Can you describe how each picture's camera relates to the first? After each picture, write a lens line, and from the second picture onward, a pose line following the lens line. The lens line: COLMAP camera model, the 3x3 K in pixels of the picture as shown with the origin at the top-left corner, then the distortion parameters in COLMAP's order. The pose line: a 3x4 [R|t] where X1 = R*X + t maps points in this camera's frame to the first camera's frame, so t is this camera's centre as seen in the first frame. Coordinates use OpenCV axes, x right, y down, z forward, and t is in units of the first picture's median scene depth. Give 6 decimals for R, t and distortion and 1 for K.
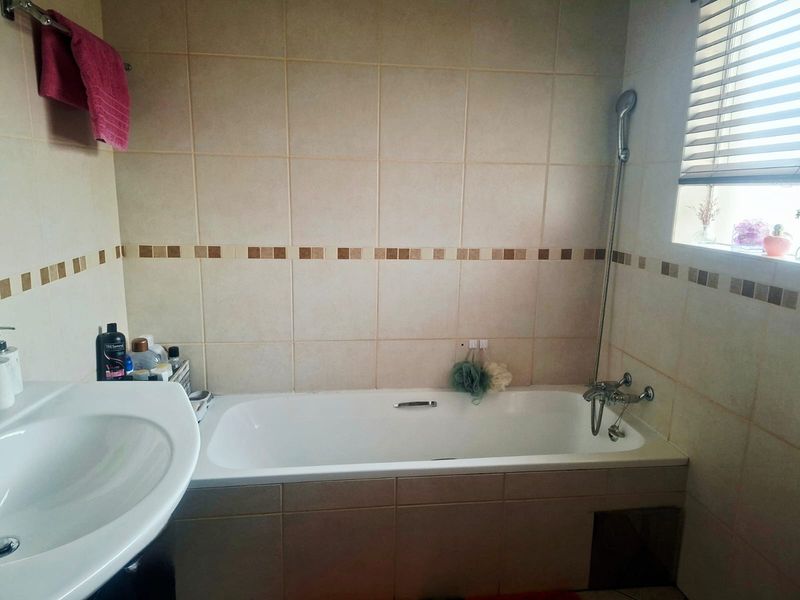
lens RADIAL K [[553.4, 0, 400.0], [0, 553.4, 300.0], [0, 0, 1]] dist [0.144272, -0.211636]
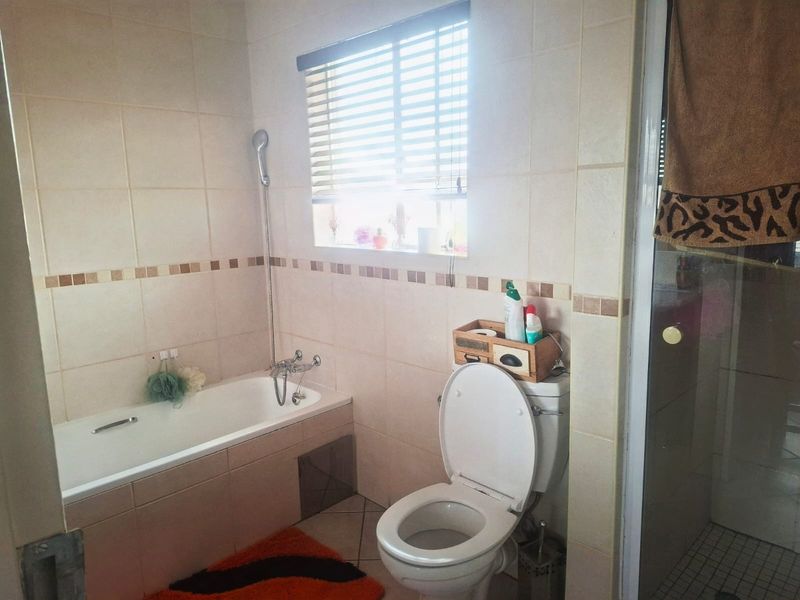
lens RADIAL K [[555.3, 0, 399.2], [0, 555.3, 295.4], [0, 0, 1]] dist [0.140207, -0.158296]
pose [[0.789965, -0.143393, 0.596150, -0.155592], [0.161465, 0.986602, 0.023350, 0.014789], [-0.591511, 0.077812, 0.802534, -0.165218]]
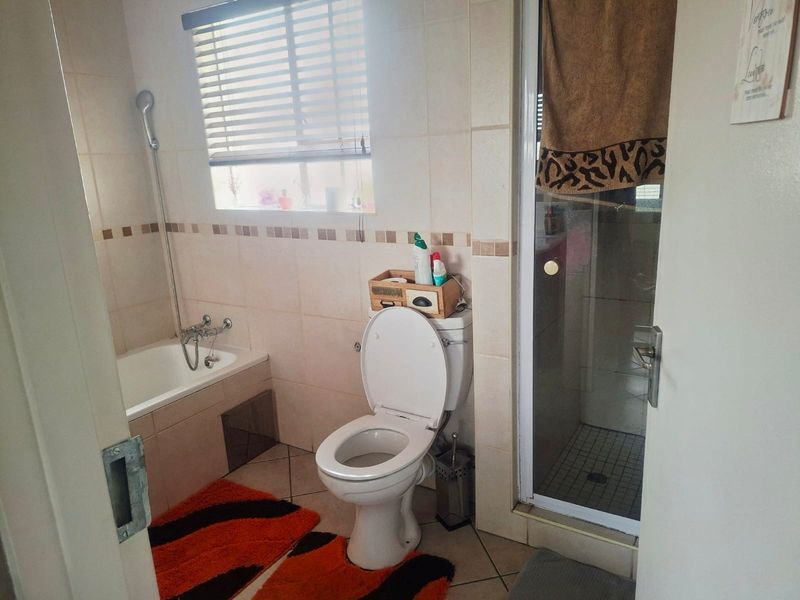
lens RADIAL K [[553.4, 0, 400.0], [0, 553.4, 300.0], [0, 0, 1]] dist [0.144272, -0.211636]
pose [[0.635183, -0.243727, 0.732898, -0.249222], [0.213330, 0.967354, 0.136808, 0.015772], [-0.742316, 0.069451, 0.666441, -0.187842]]
